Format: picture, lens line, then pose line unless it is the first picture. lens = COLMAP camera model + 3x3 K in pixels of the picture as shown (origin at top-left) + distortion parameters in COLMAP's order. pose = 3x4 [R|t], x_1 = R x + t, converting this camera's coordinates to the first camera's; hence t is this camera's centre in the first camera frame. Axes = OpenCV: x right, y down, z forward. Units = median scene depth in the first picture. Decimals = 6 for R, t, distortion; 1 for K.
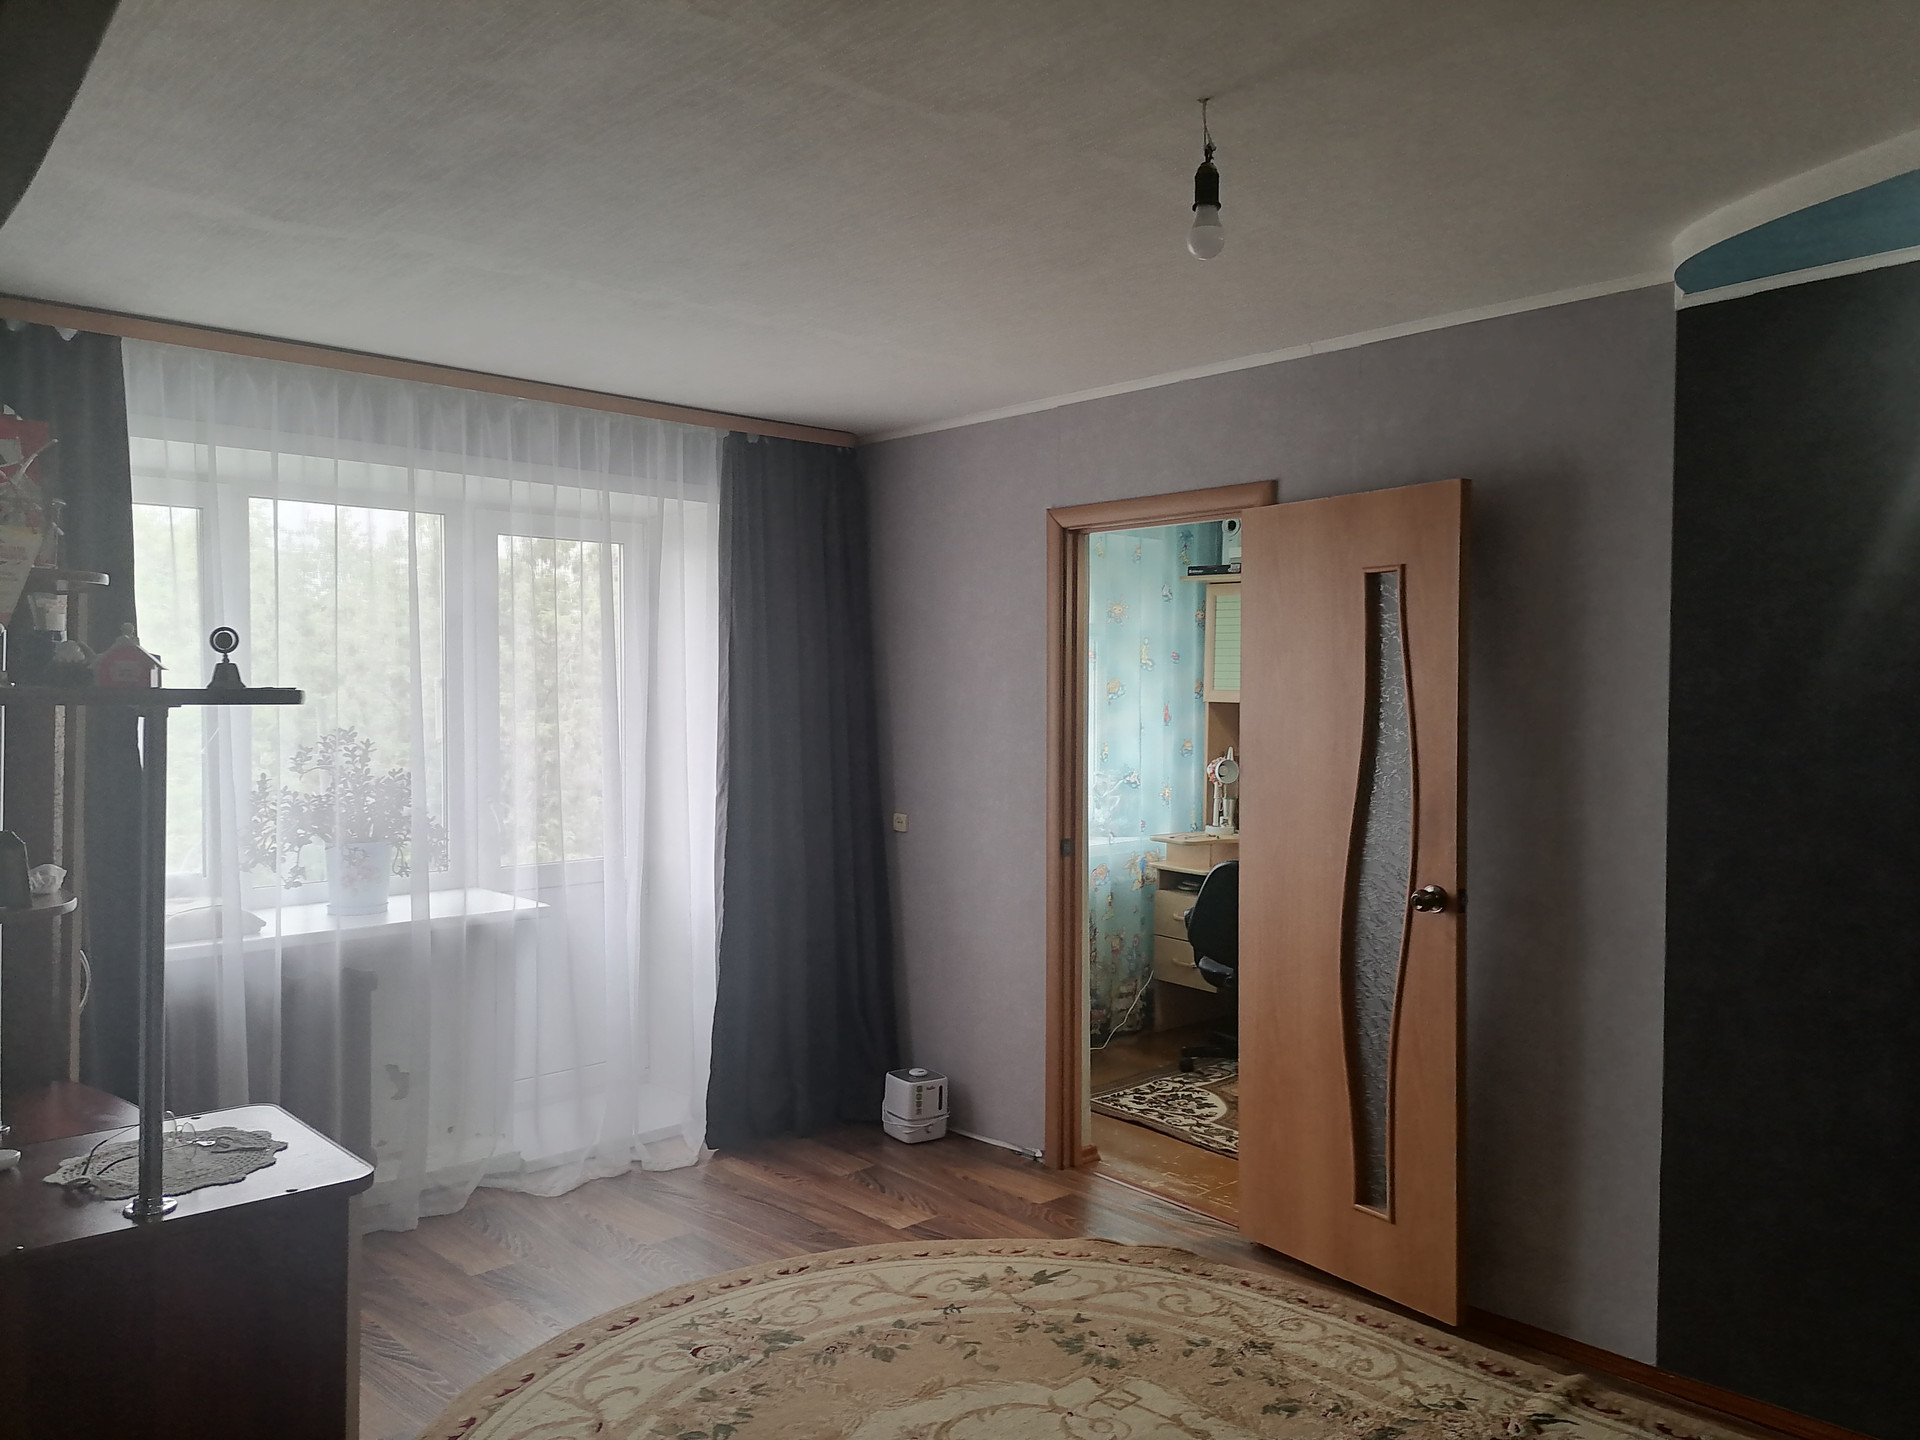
lens RADIAL K [[1448.9, 0, 989.4], [0, 1448.9, 701.2], [0, 0, 1]] dist [0.085182, -0.110224]
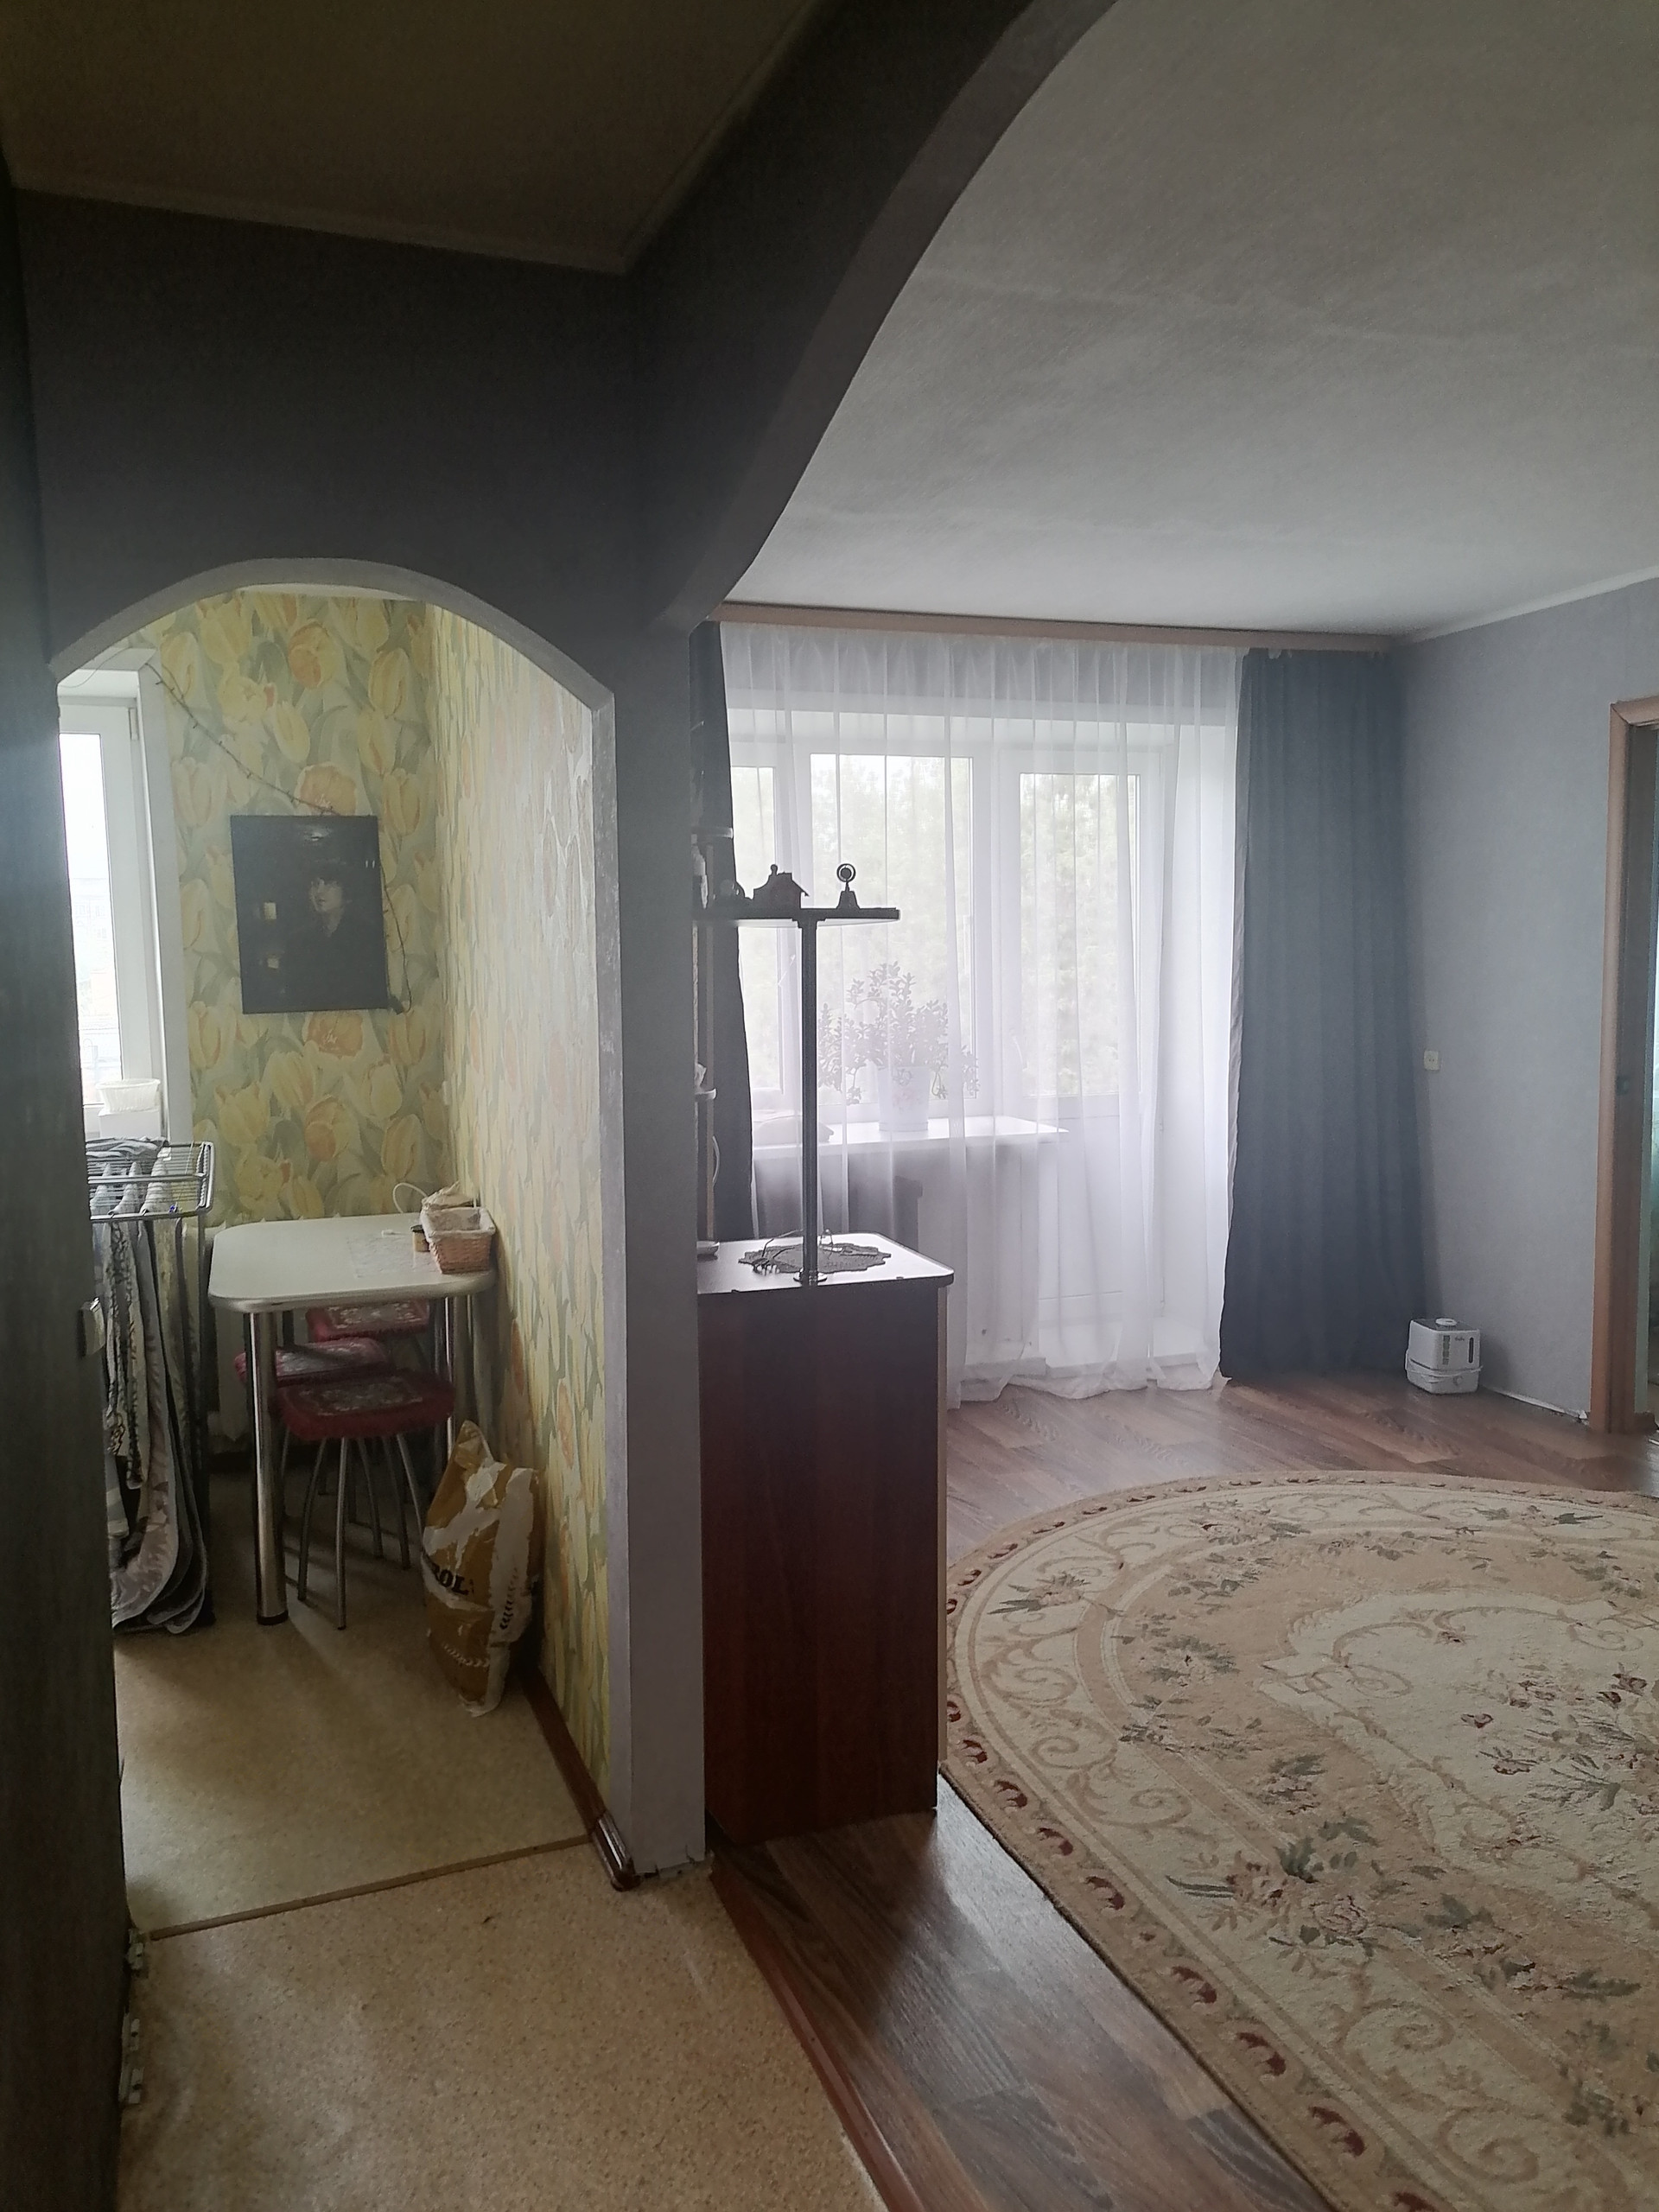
lens RADIAL K [[1669.2, 0, 843.0], [0, 1669.2, 1118.8], [0, 0, 1]] dist [0.085182, -0.110224]
pose [[0.912862, 0.025825, -0.407451, 0.044390], [0.014046, 0.995420, 0.094562, 0.016927], [0.408027, -0.092045, 0.908318, -0.175865]]
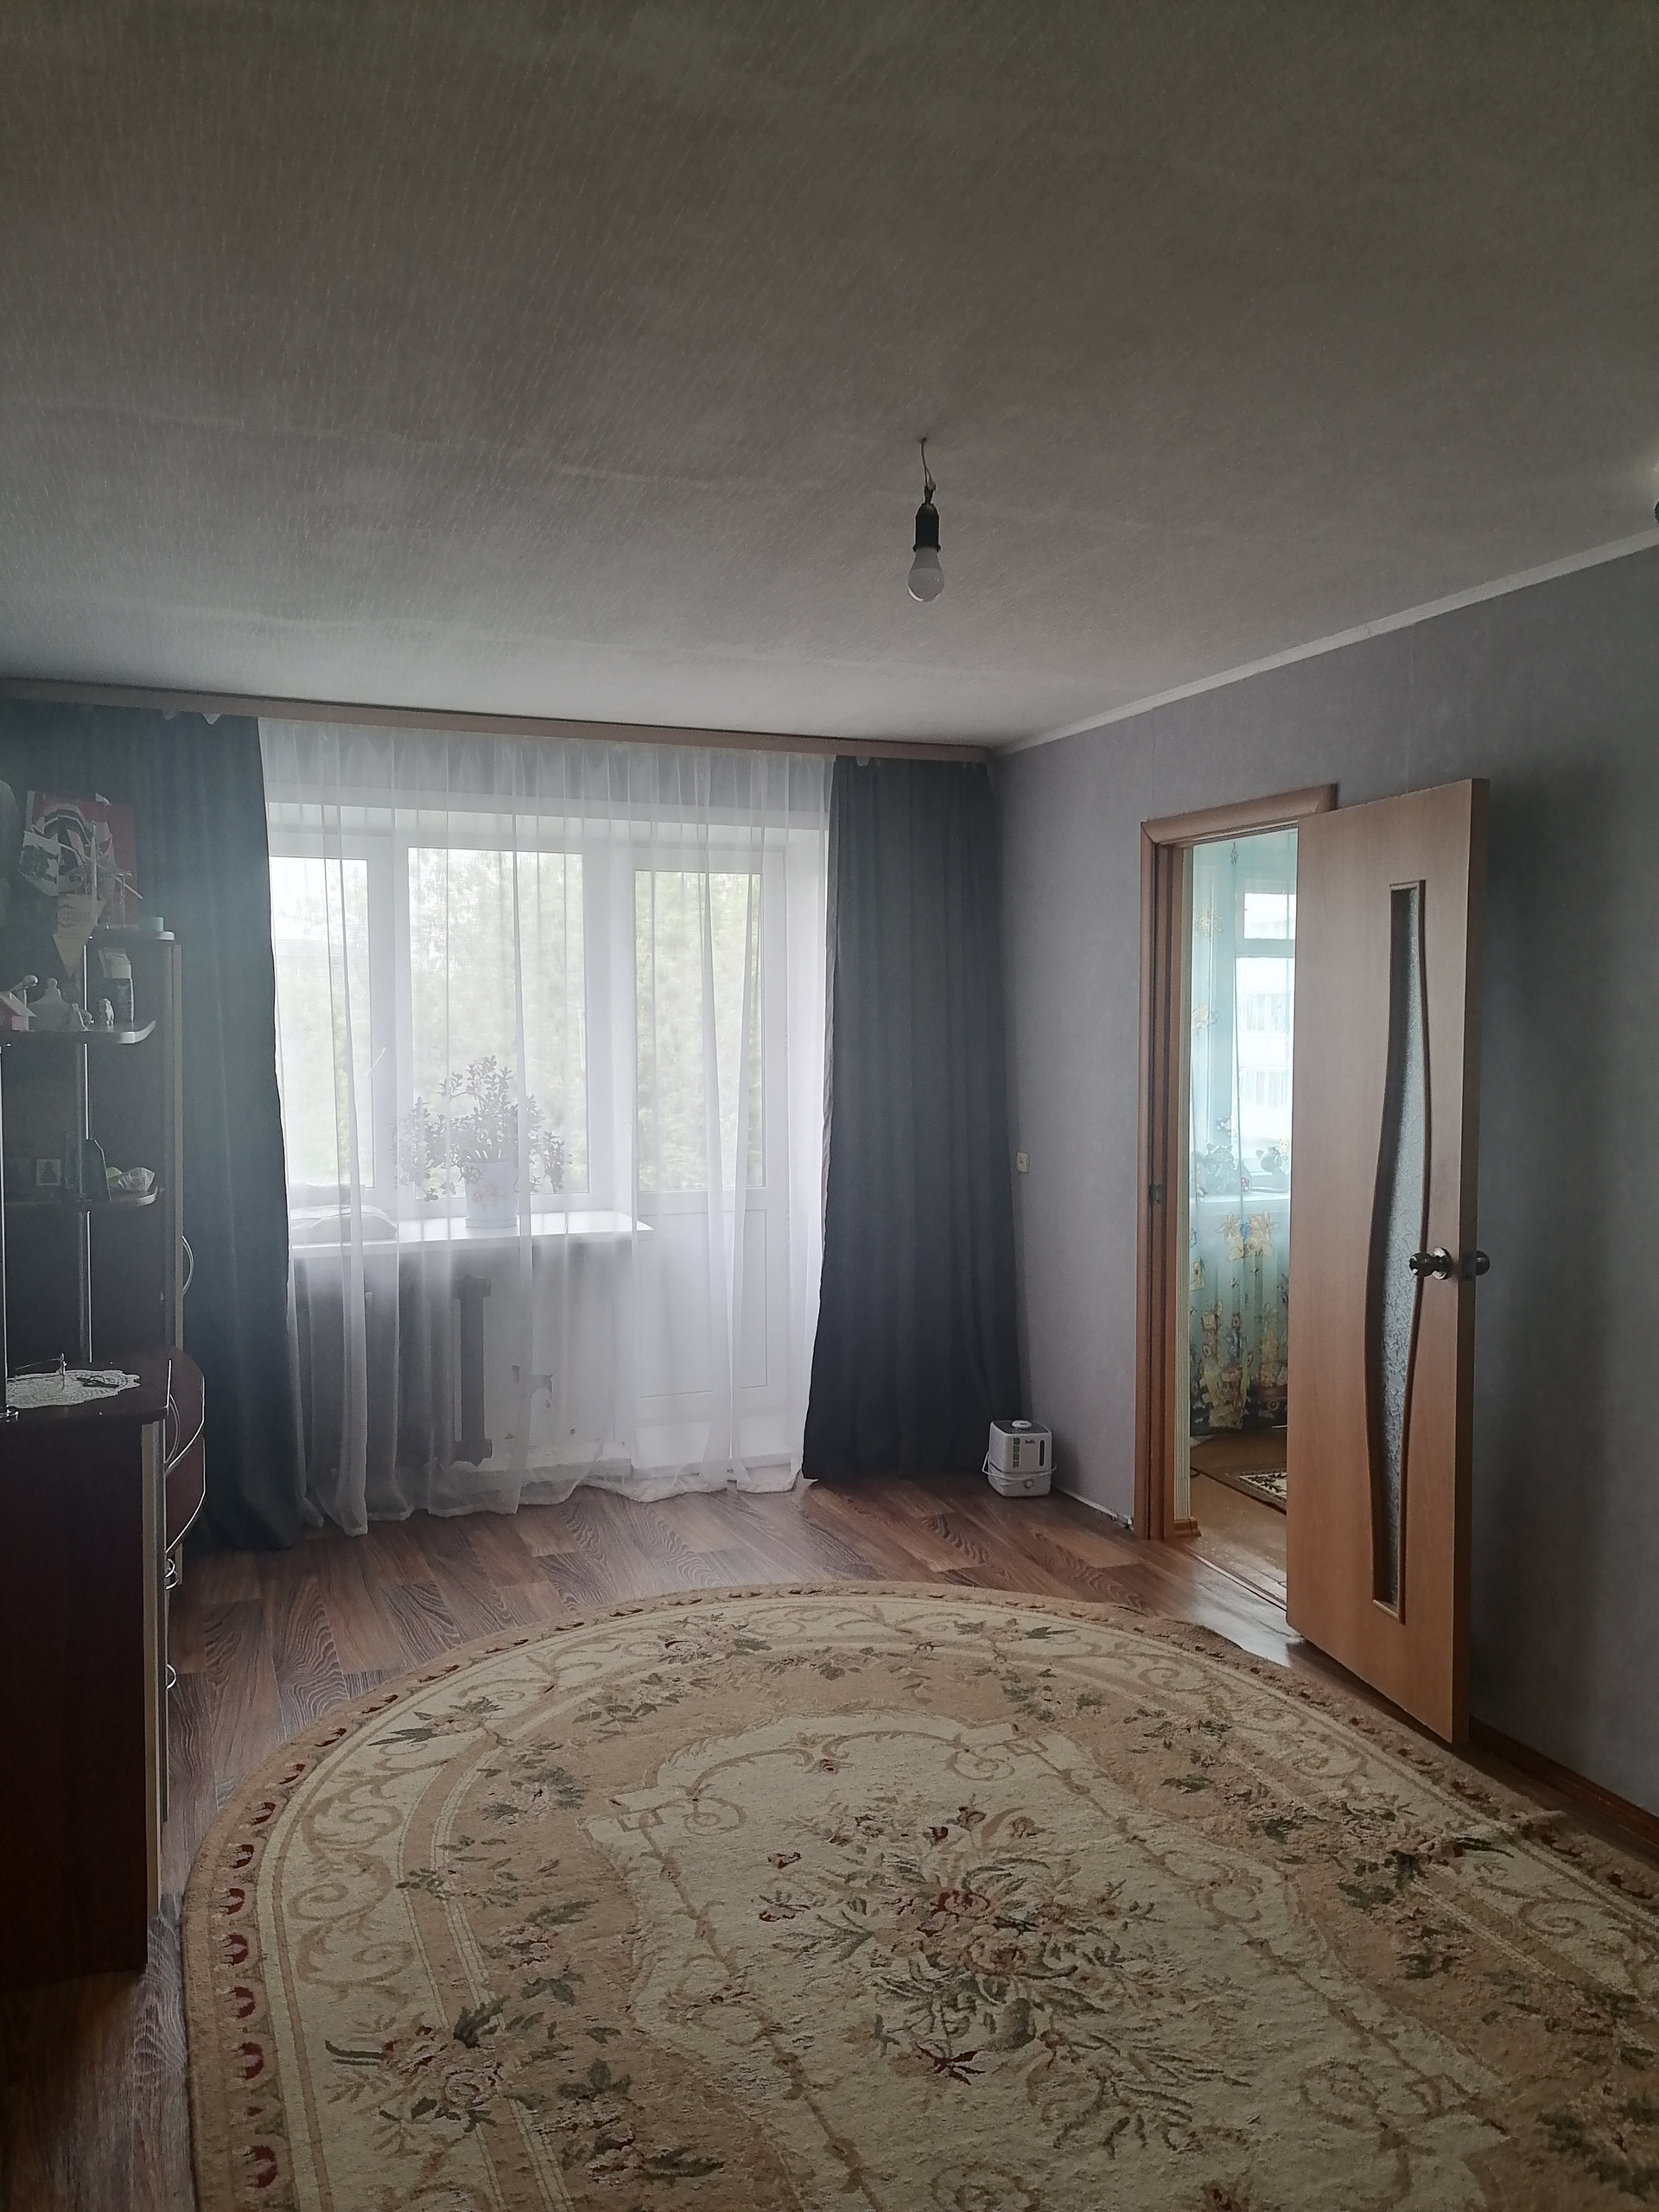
lens RADIAL K [[1669.2, 0, 830.9], [0, 1669.2, 1100.2], [0, 0, 1]] dist [0.085182, -0.110224]
pose [[0.926211, 0.018095, -0.376572, 0.299335], [-0.001035, 0.998966, 0.045458, -0.007154], [0.377005, -0.041714, 0.925271, -0.060151]]
